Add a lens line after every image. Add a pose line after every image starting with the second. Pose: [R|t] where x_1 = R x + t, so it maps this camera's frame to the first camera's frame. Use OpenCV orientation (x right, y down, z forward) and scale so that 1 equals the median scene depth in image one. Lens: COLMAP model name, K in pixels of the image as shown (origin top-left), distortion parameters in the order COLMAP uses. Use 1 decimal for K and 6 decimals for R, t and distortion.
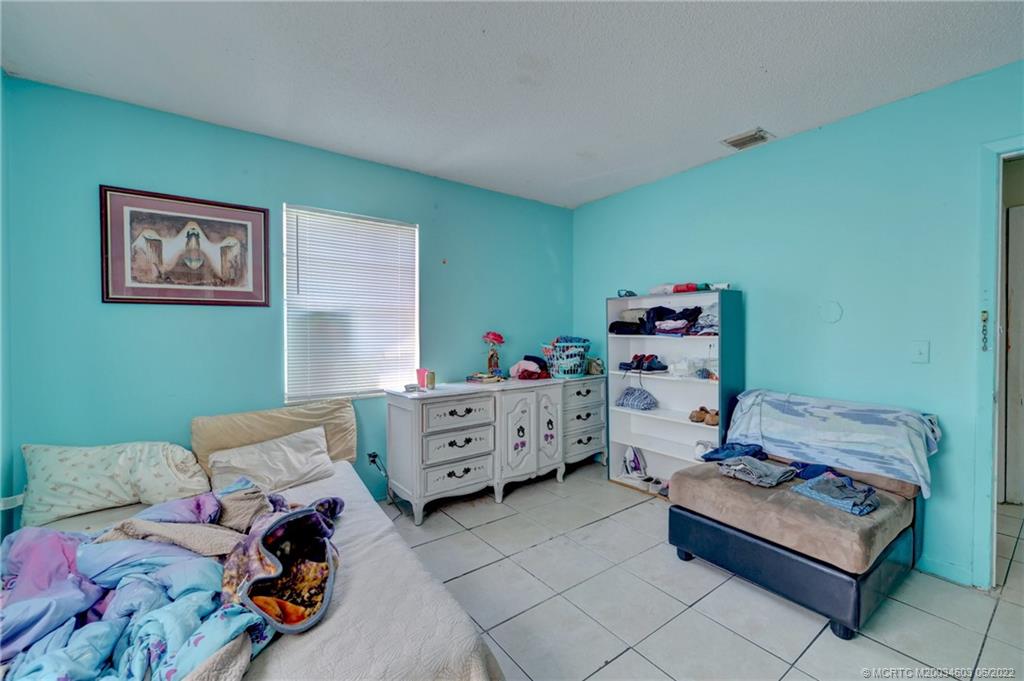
lens RADIAL K [[424.1, 0, 510.8], [0, 424.1, 338.7], [0, 0, 1]] dist [-0.007781, -0.000059]
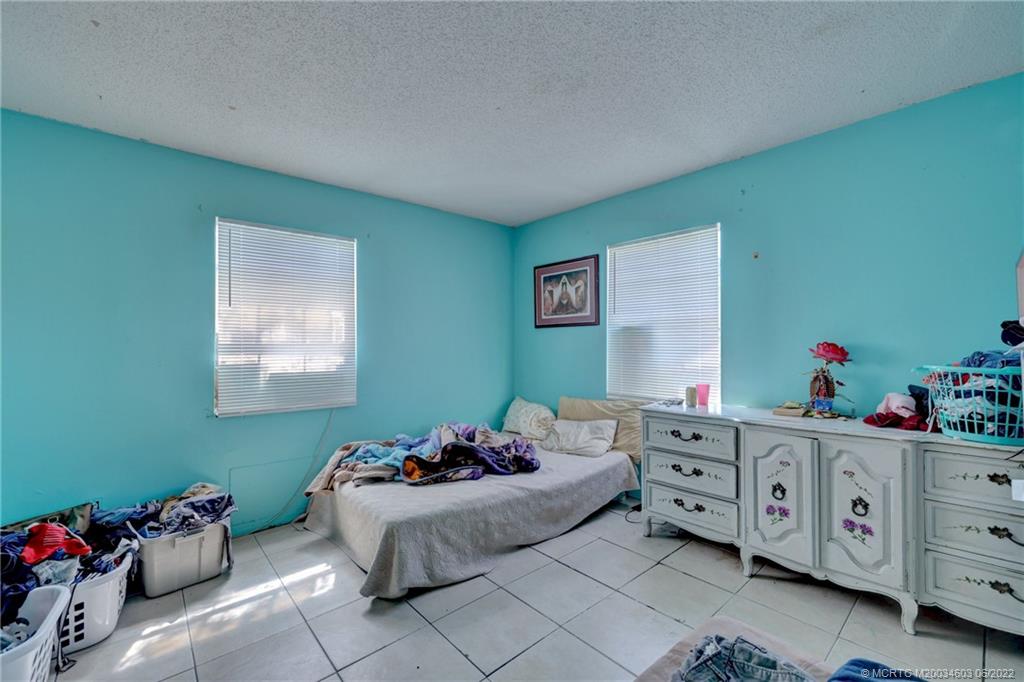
lens RADIAL K [[424.1, 0, 508.2], [0, 424.1, 342.7], [0, 0, 1]] dist [-0.007781, -0.000059]
pose [[0.076678, 0.000757, -0.997056, 0.741949], [-0.010773, 0.999942, -0.000069, -0.014332], [0.996998, 0.010746, 0.076682, 0.579513]]
